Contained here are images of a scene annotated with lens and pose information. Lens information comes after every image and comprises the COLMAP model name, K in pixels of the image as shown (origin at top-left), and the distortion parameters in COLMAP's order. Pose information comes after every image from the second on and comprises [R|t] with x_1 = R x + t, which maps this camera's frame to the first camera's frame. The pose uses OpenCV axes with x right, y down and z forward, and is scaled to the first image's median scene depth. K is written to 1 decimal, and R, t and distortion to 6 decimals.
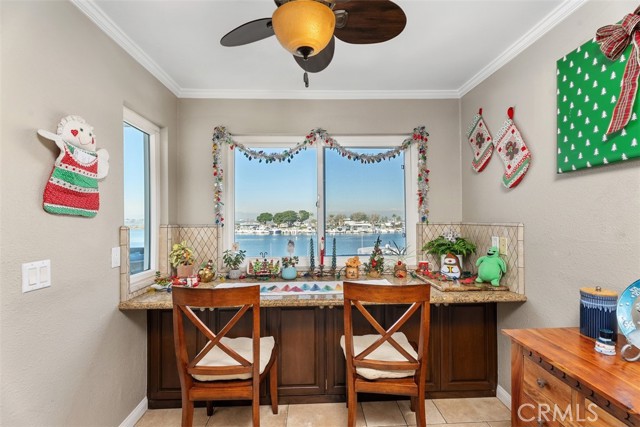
lens RADIAL K [[287.8, 0, 320.3], [0, 287.8, 216.6], [0, 0, 1]] dist [-0.001103, -0.001414]
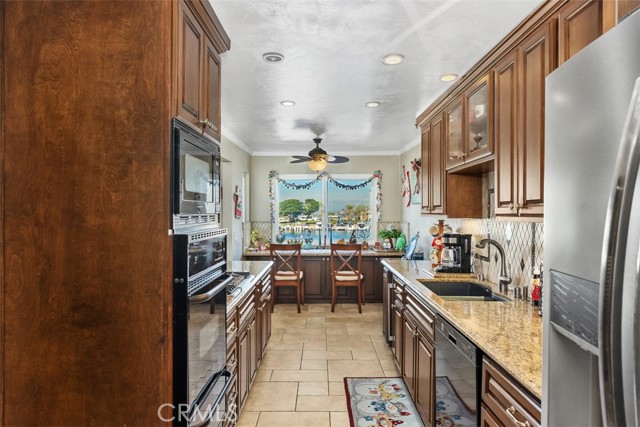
lens RADIAL K [[405.8, 0, 320.7], [0, 405.8, 213.9], [0, 0, 1]] dist [-0.027934, 0.002279]
pose [[0.999352, 0.009384, -0.034741, 0.068304], [-0.008841, 0.999837, 0.015735, -0.067095], [0.034883, -0.015417, 0.999272, -1.666895]]
